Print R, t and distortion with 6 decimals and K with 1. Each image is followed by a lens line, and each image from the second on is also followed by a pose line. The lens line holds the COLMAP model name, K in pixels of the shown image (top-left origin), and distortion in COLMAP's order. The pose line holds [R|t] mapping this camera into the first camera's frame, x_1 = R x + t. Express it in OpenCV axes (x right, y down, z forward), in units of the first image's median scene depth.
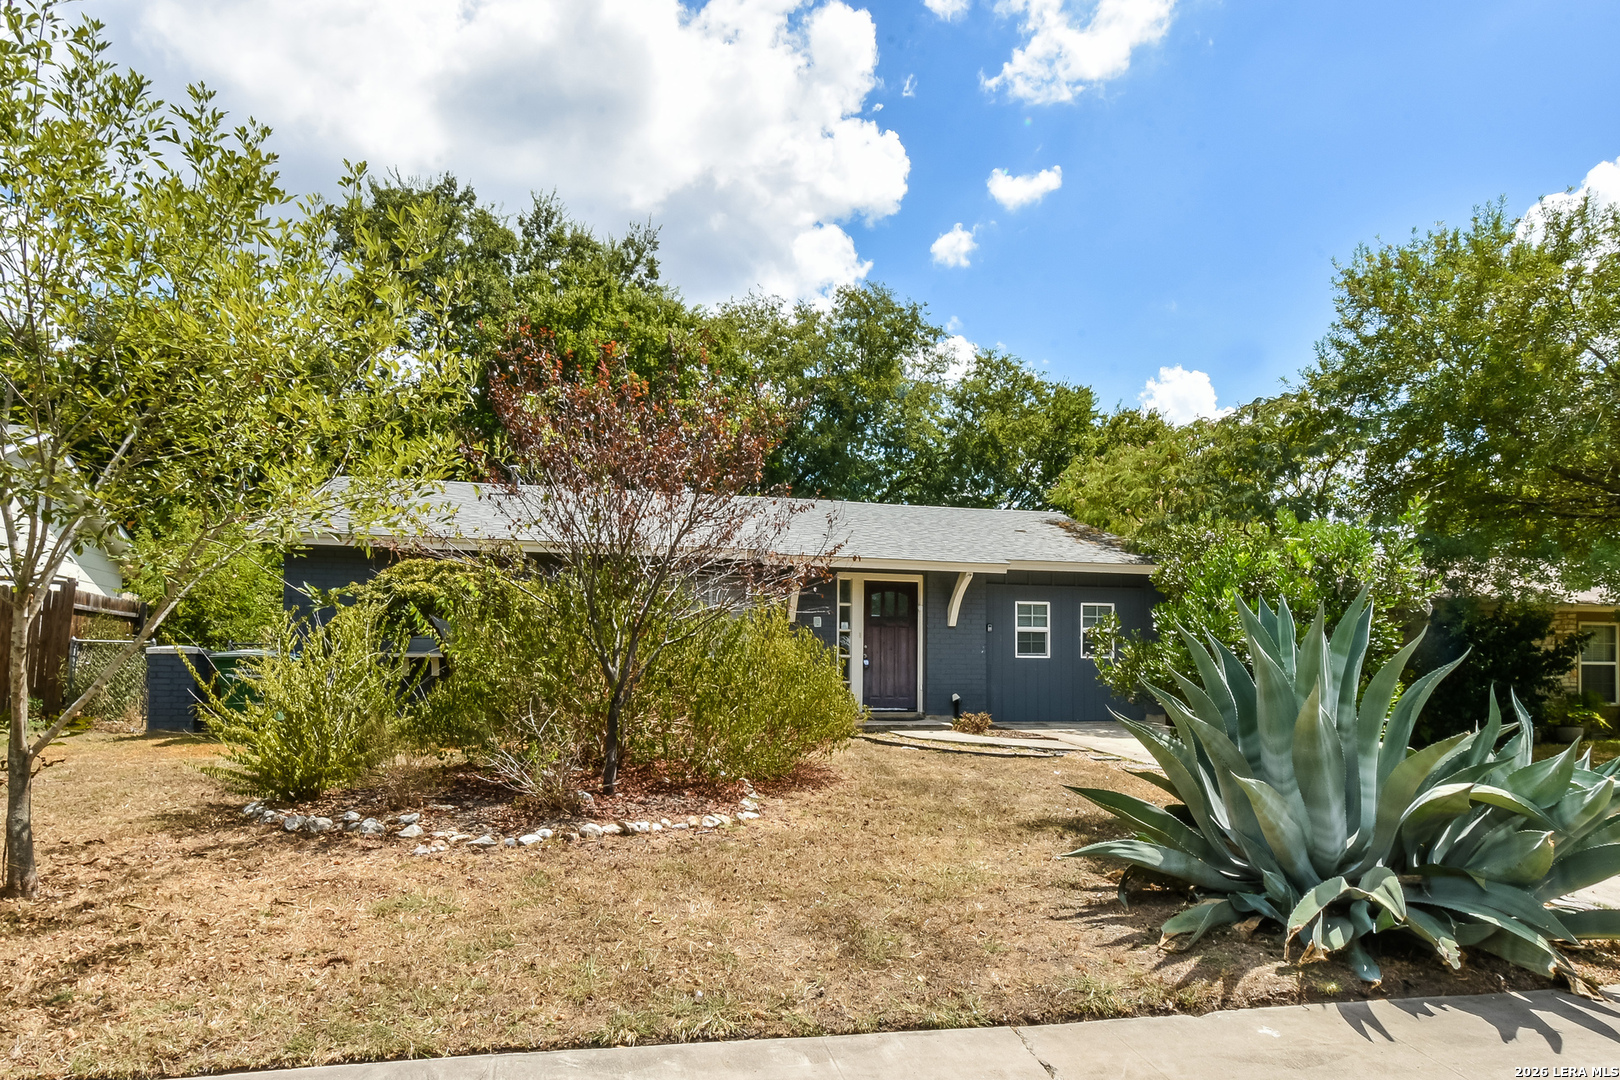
lens RADIAL K [[865.0, 0, 806.1], [0, 865.0, 538.6], [0, 0, 1]] dist [0.002984, -0.000843]
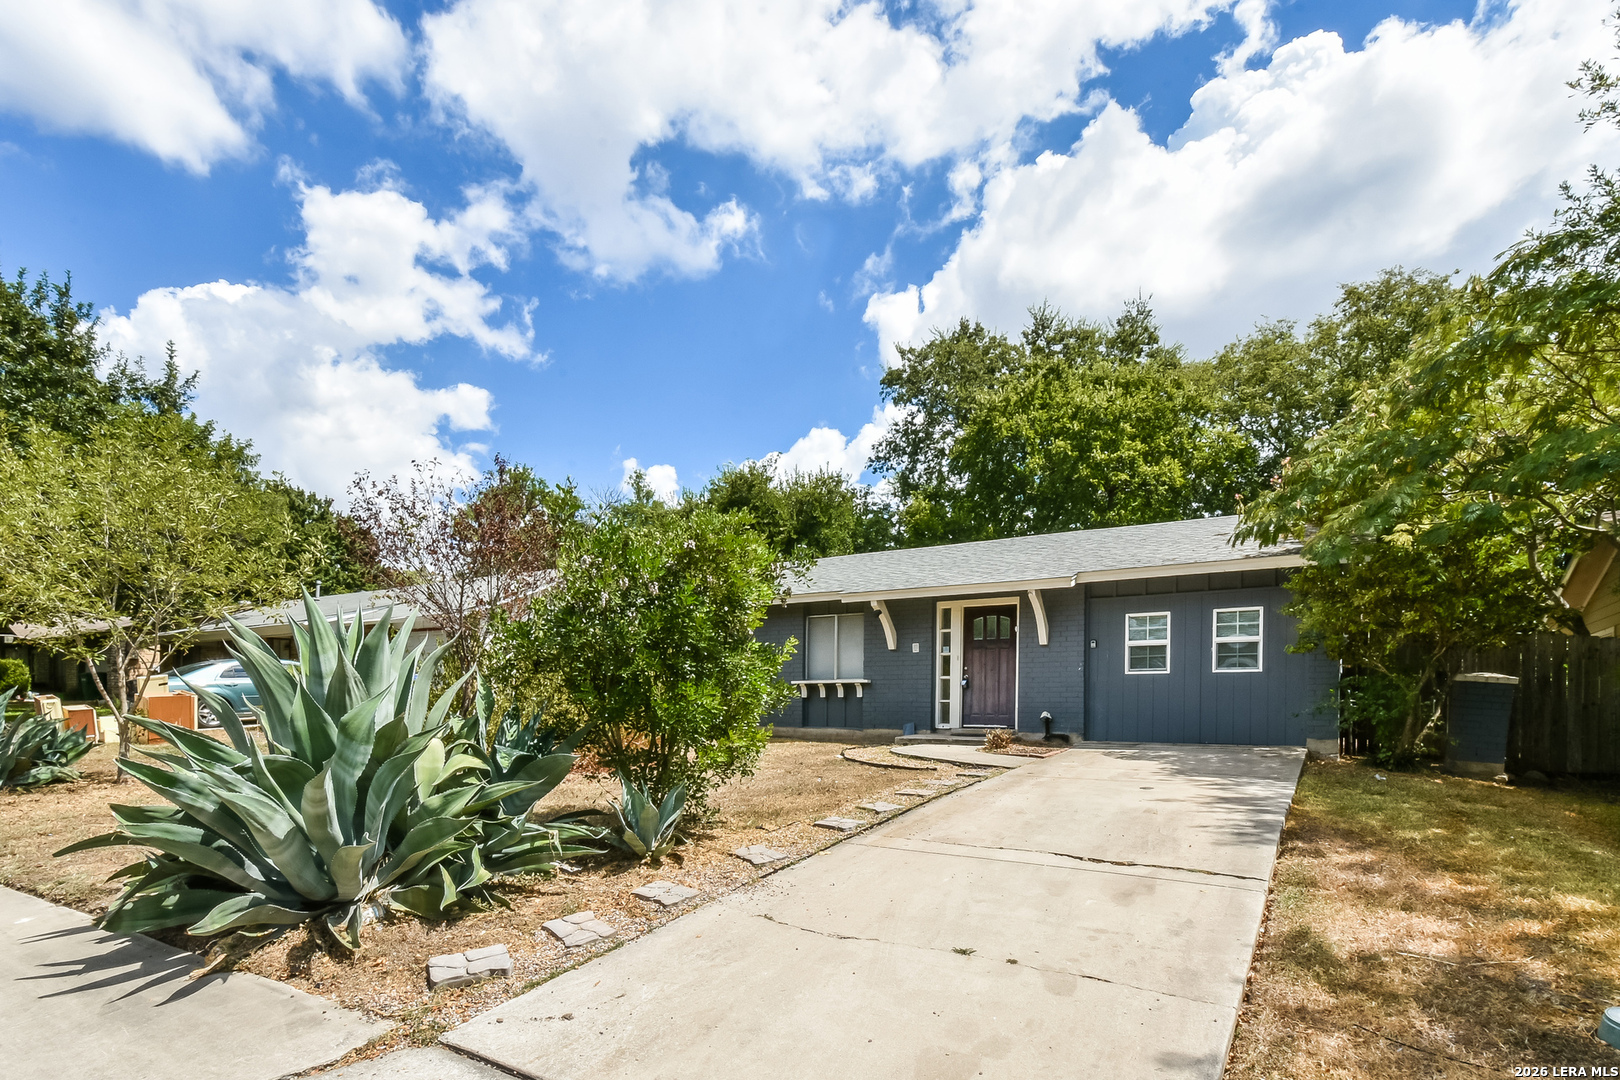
lens RADIAL K [[715.3, 0, 833.7], [0, 715.3, 603.7], [0, 0, 1]] dist [0.003997, 0.000554]
pose [[0.762384, -0.096044, -0.639958, 0.261632], [0.103999, 0.994255, -0.025322, 0.025444], [0.638713, -0.047250, 0.767993, 0.108418]]
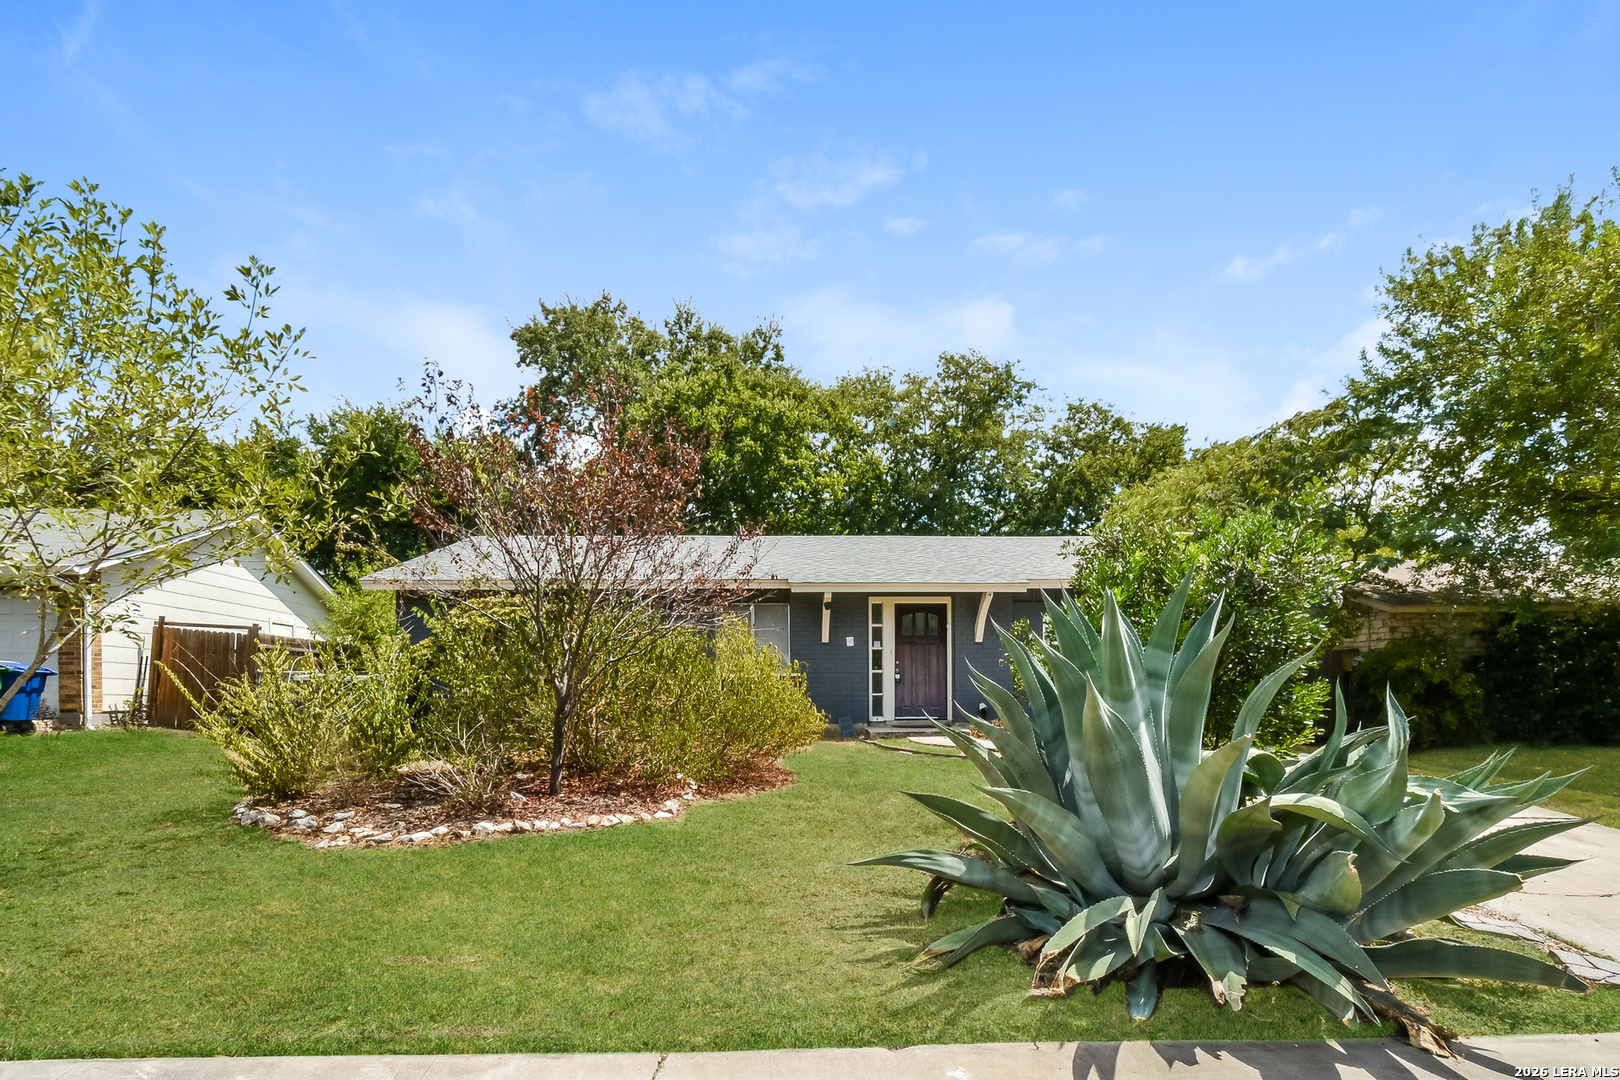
lens RADIAL K [[715.3, 0, 840.6], [0, 715.3, 604.4], [0, 0, 1]] dist [0.003997, 0.000554]
pose [[0.984190, -0.038516, -0.172880, 0.080379], [0.044475, 0.998538, 0.030730, 0.009257], [0.171444, -0.037933, 0.984463, 0.040420]]
